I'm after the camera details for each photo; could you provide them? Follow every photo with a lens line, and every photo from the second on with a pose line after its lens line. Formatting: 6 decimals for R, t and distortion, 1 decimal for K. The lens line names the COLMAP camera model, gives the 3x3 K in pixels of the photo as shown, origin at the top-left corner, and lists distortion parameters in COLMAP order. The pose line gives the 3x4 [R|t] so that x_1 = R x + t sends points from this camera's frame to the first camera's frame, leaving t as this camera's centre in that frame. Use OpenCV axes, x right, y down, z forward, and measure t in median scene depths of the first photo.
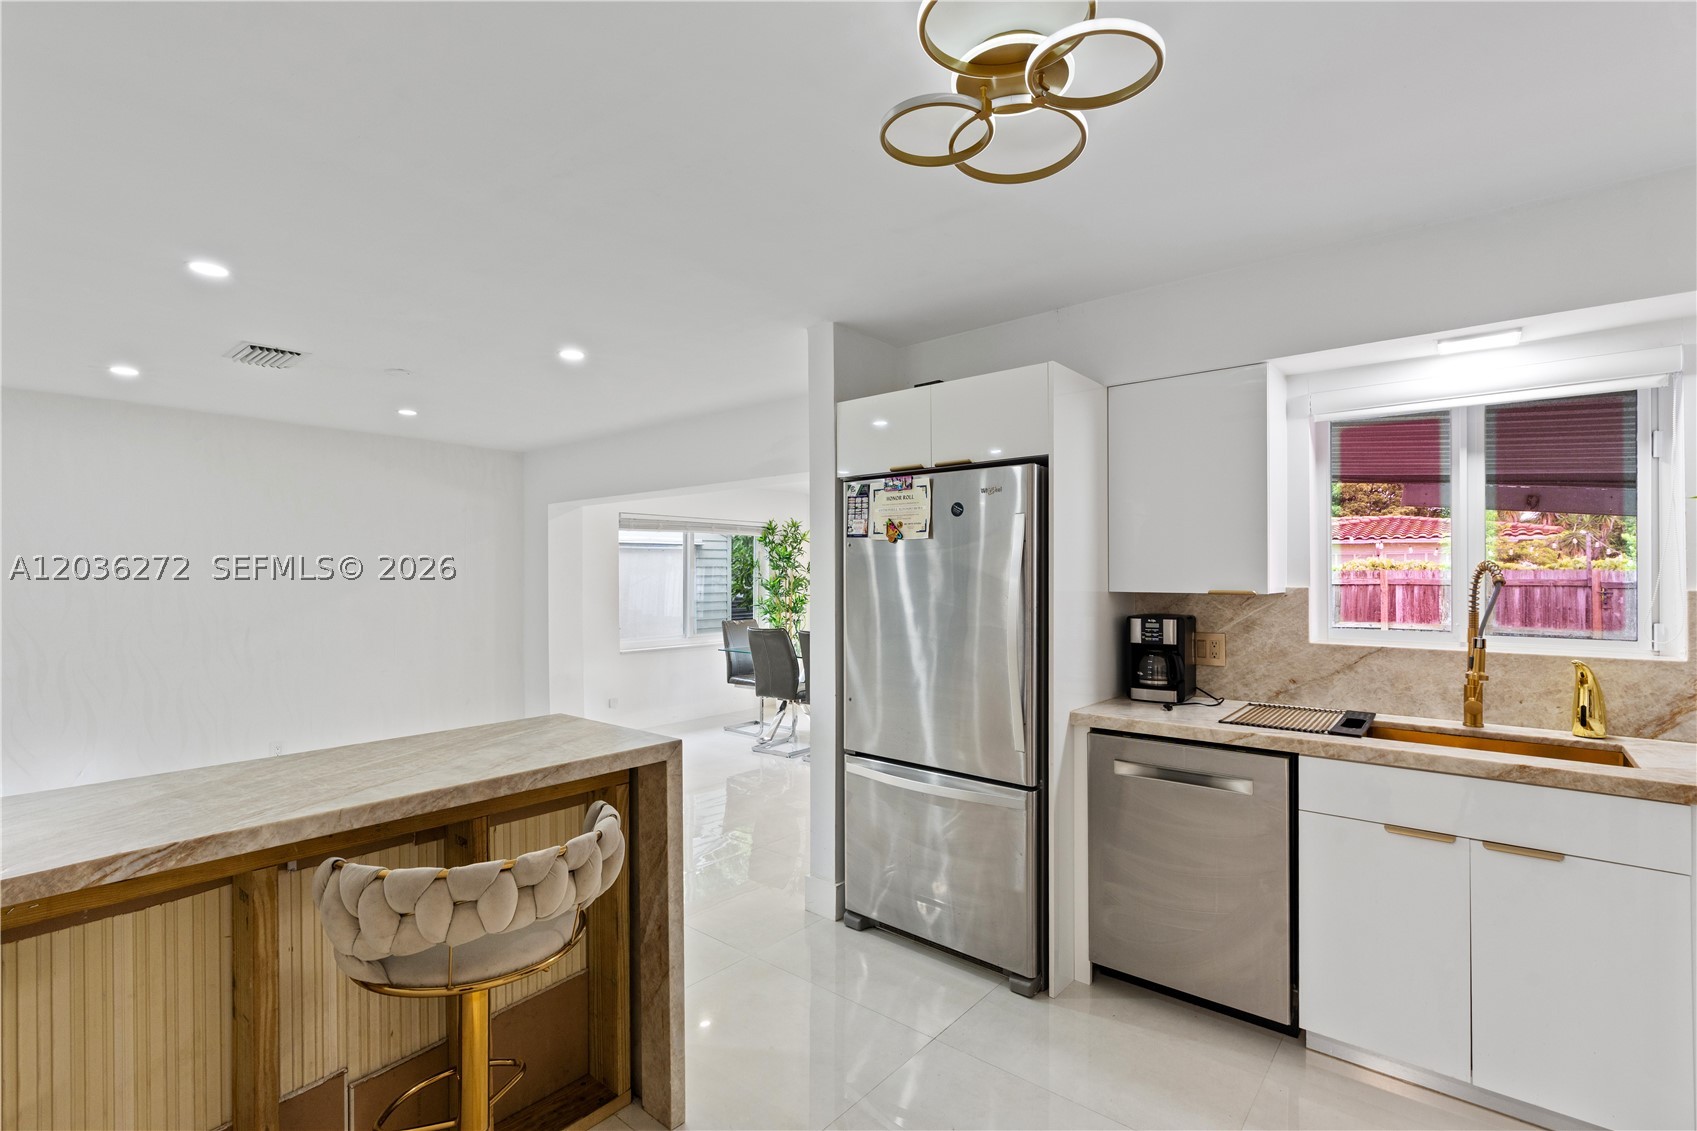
lens RADIAL K [[767.5, 0, 849.6], [0, 767.5, 568.6], [0, 0, 1]] dist [-0.010627, 0.004871]
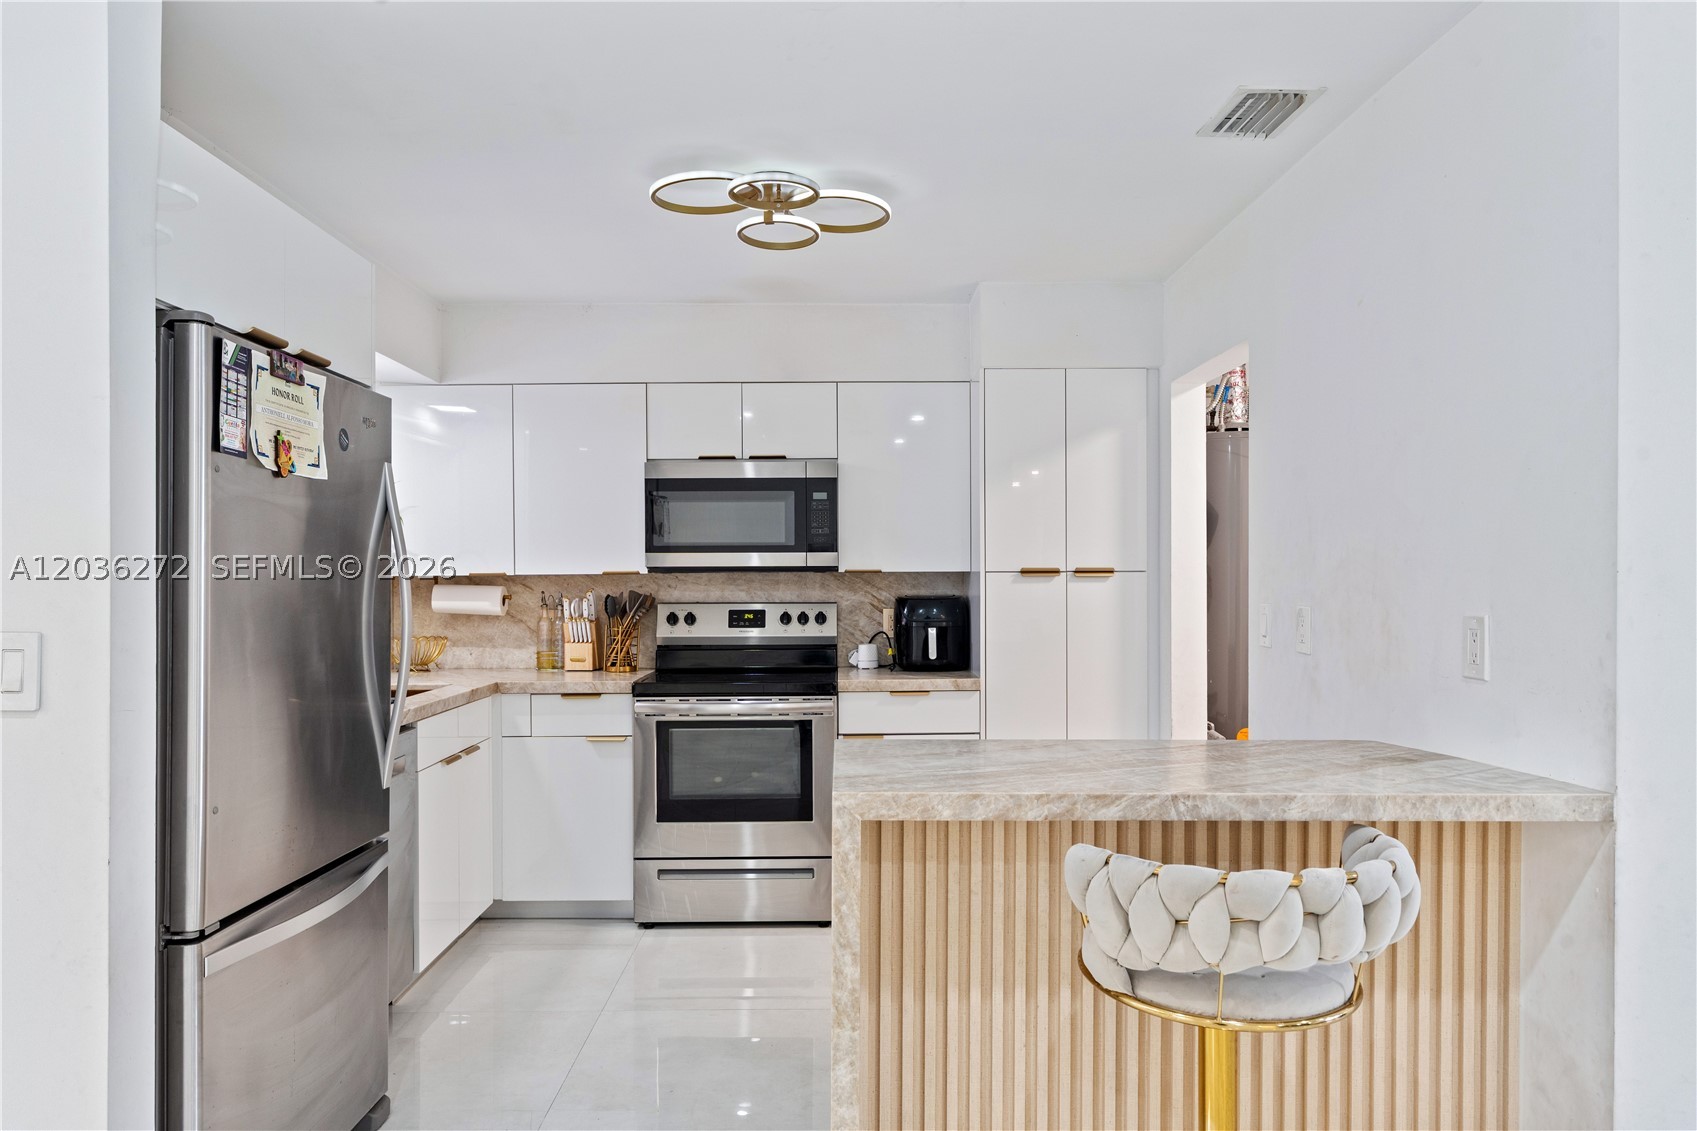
lens RADIAL K [[1156.4, 0, 846.2], [0, 1156.4, 577.4], [0, 0, 1]] dist [0.007561, 0.003299]
pose [[-0.649088, 0.001928, 0.760711, -0.854637], [-0.003702, 0.999977, -0.005693, 0.039975], [-0.760704, -0.006512, -0.649066, 1.308752]]
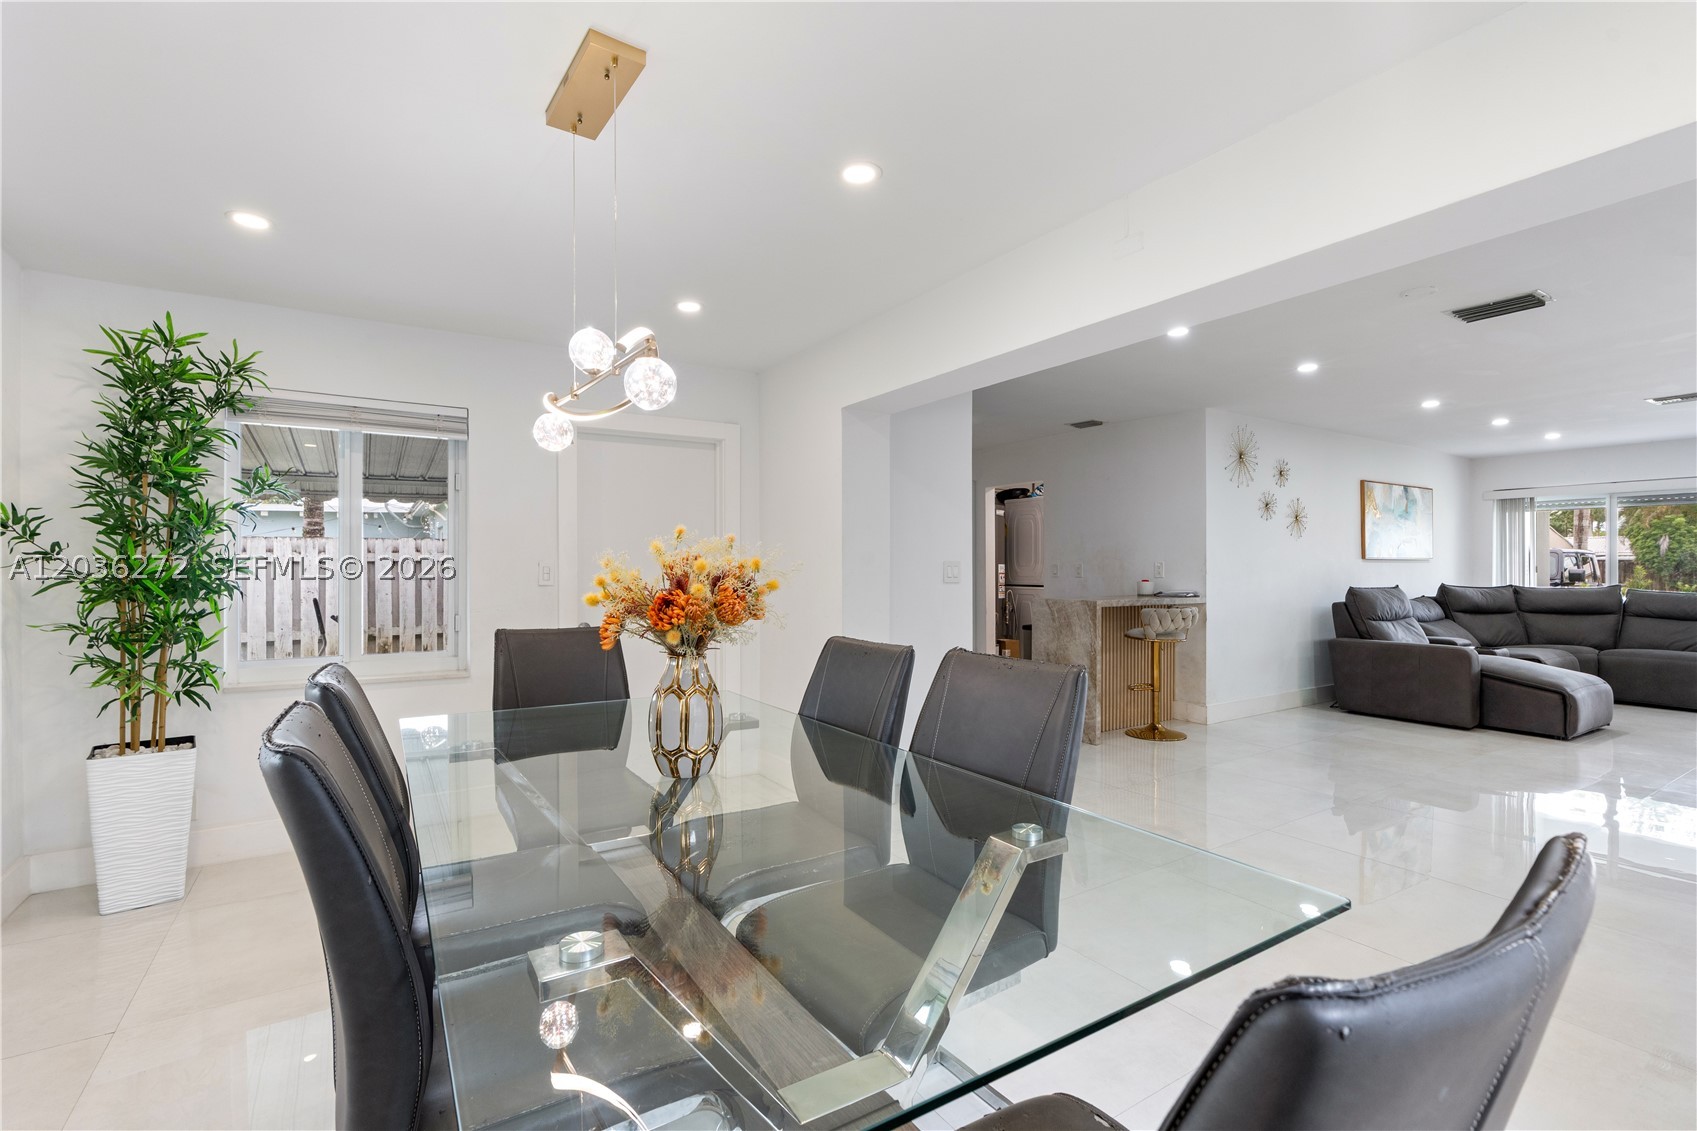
lens RADIAL K [[767.5, 0, 841.0], [0, 767.5, 567.2], [0, 0, 1]] dist [-0.010627, 0.004871]
pose [[-0.953213, 0.005026, 0.302257, -0.295047], [0.001614, 0.999932, -0.011536, 0.099523], [-0.302294, -0.010508, -0.953157, 2.912528]]
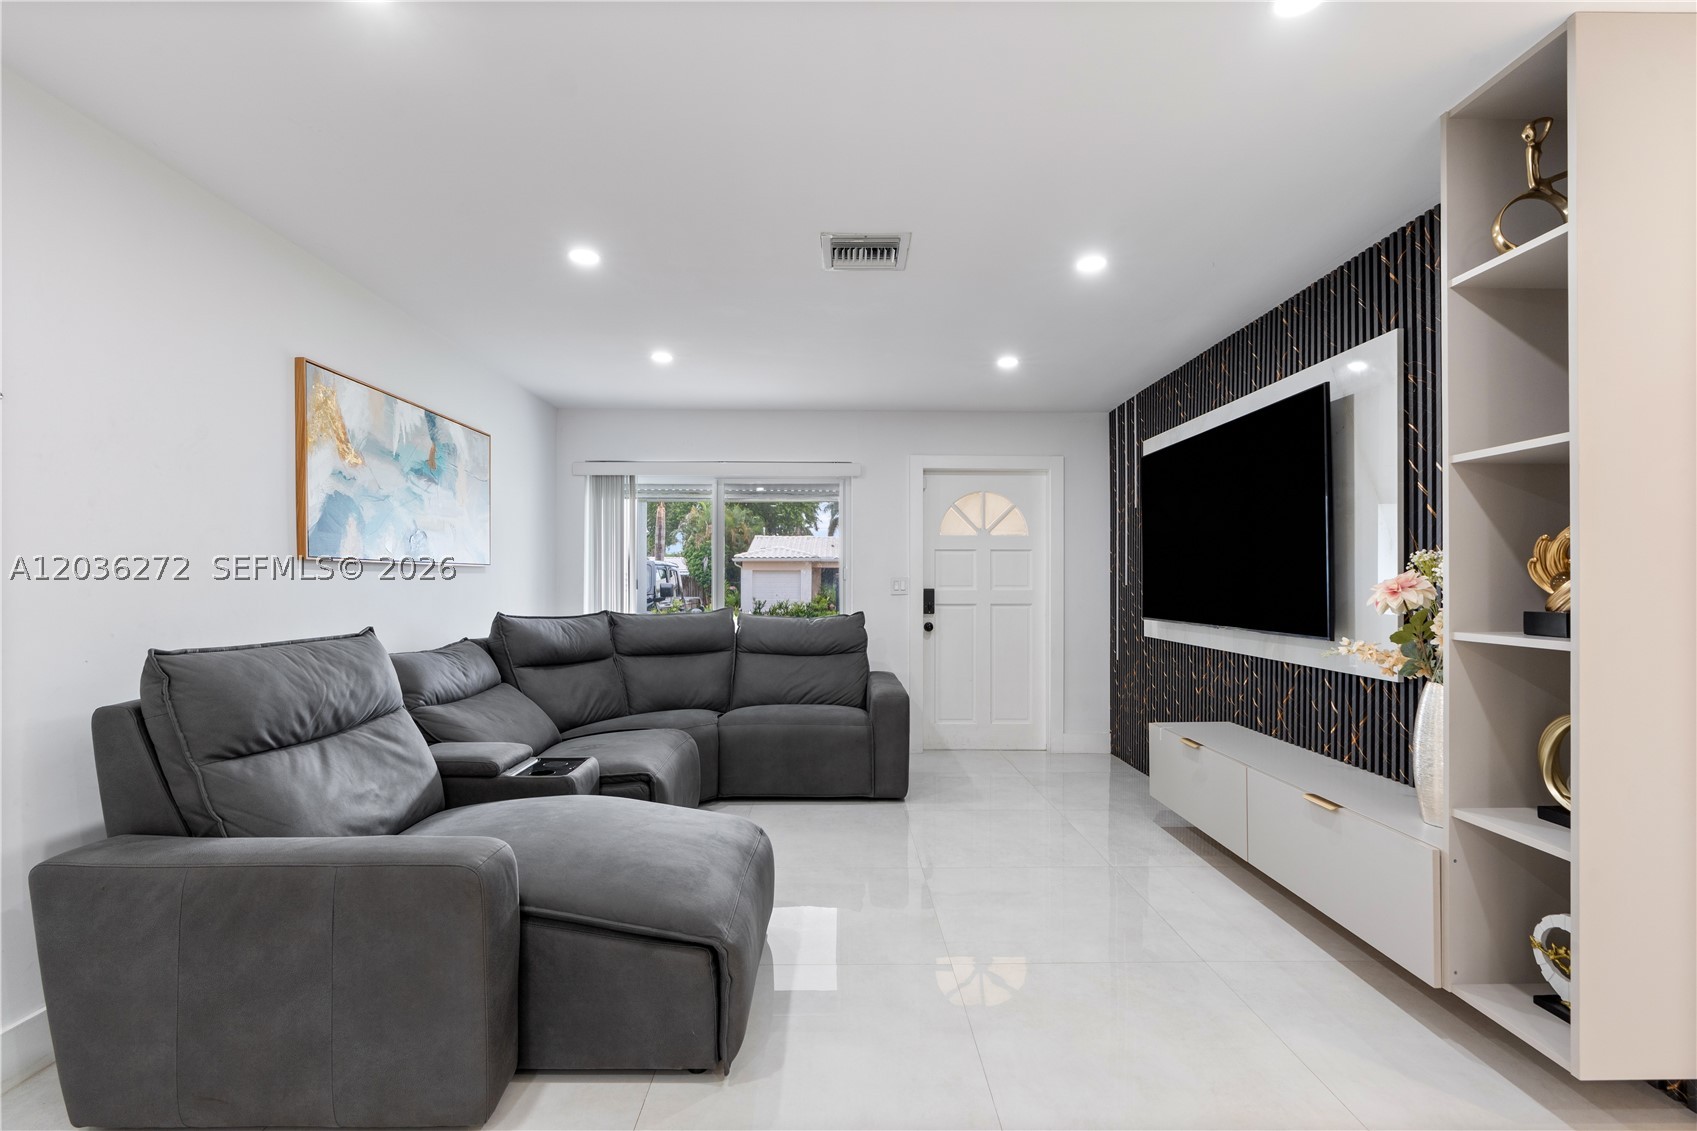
lens RADIAL K [[767.5, 0, 855.6], [0, 767.5, 573.8], [0, 0, 1]] dist [-0.010627, 0.004871]
pose [[-0.751890, -0.000129, -0.659289, -1.116065], [0.011342, 0.999849, -0.013131, 0.082657], [0.659191, -0.017351, -0.751775, 1.079121]]
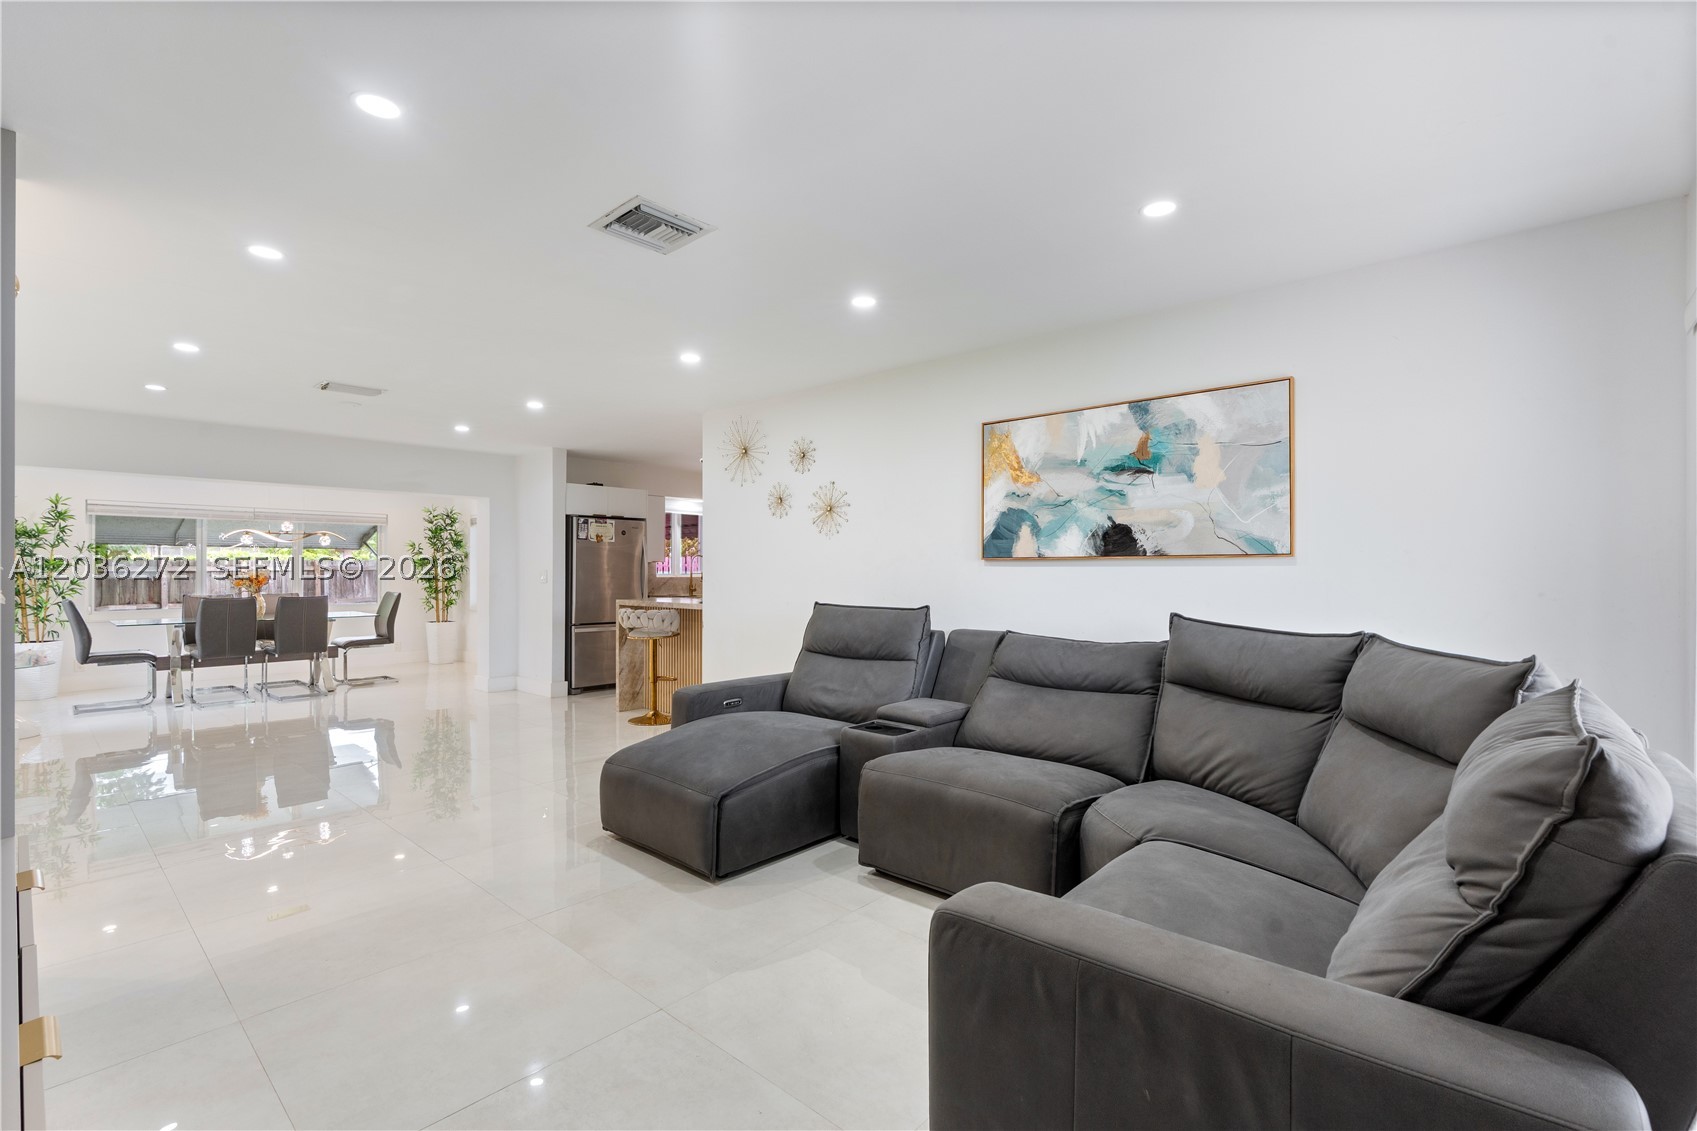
lens RADIAL K [[767.5, 0, 858.8], [0, 767.5, 566.4], [0, 0, 1]] dist [-0.010627, 0.004871]
pose [[0.034061, 0.007481, 0.999392, -2.802544], [-0.007800, 0.999944, -0.007219, 0.067254], [-0.999389, -0.007550, 0.034118, -0.009983]]
